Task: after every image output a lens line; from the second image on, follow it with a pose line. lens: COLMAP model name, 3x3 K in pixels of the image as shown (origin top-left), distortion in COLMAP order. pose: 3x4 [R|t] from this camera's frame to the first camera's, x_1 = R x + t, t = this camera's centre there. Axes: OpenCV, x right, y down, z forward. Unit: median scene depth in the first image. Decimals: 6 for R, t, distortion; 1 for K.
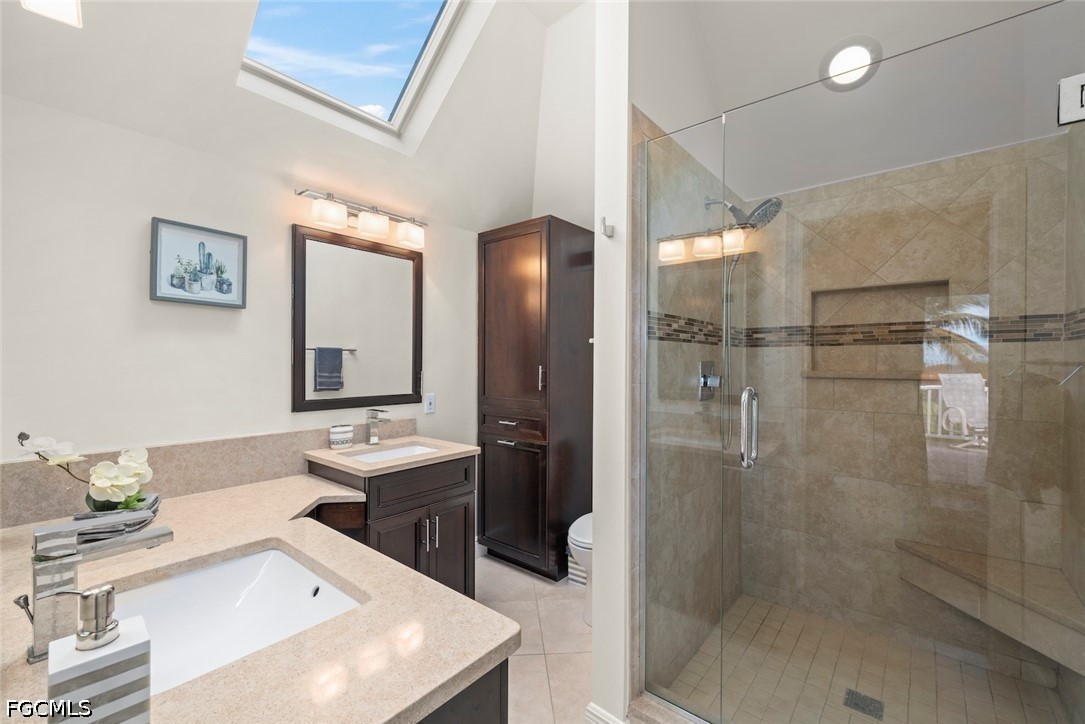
lens RADIAL K [[457.3, 0, 537.3], [0, 457.3, 362.3], [0, 0, 1]] dist [0.000335, -0.000012]
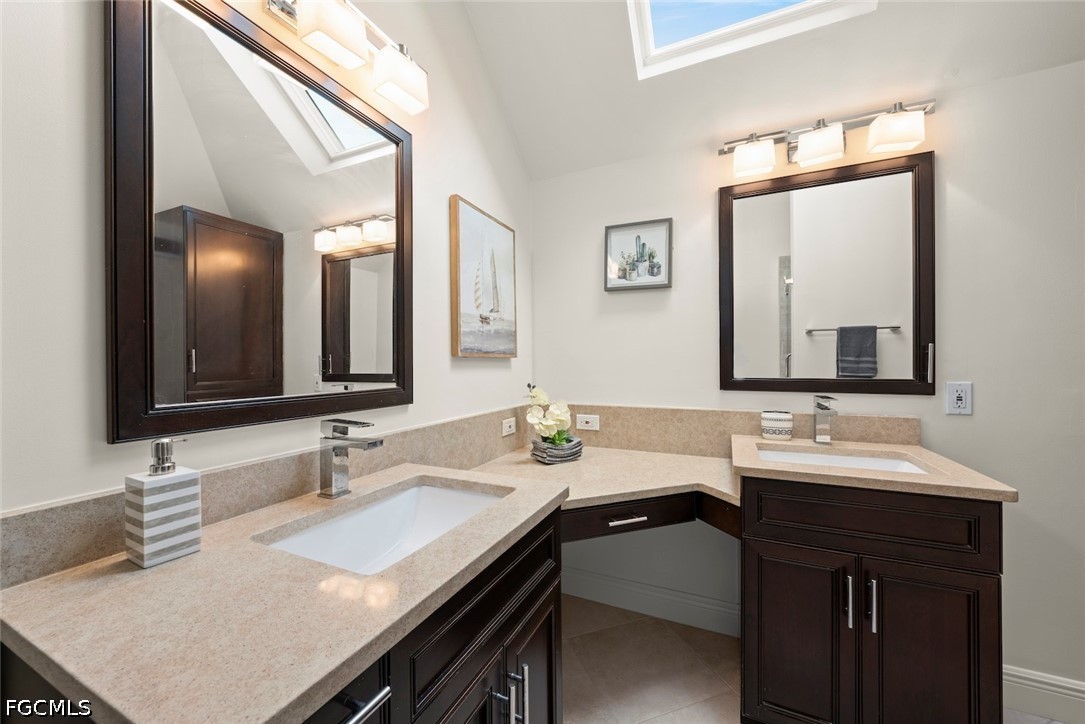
lens RADIAL K [[403.0, 0, 545.5], [0, 403.0, 365.2], [0, 0, 1]] dist [0.001483, -0.000086]
pose [[0.260684, 0.002952, -0.965420, 0.176487], [0.005059, 0.999977, 0.004424, 0.055198], [0.965411, -0.006037, 0.260663, 0.457118]]
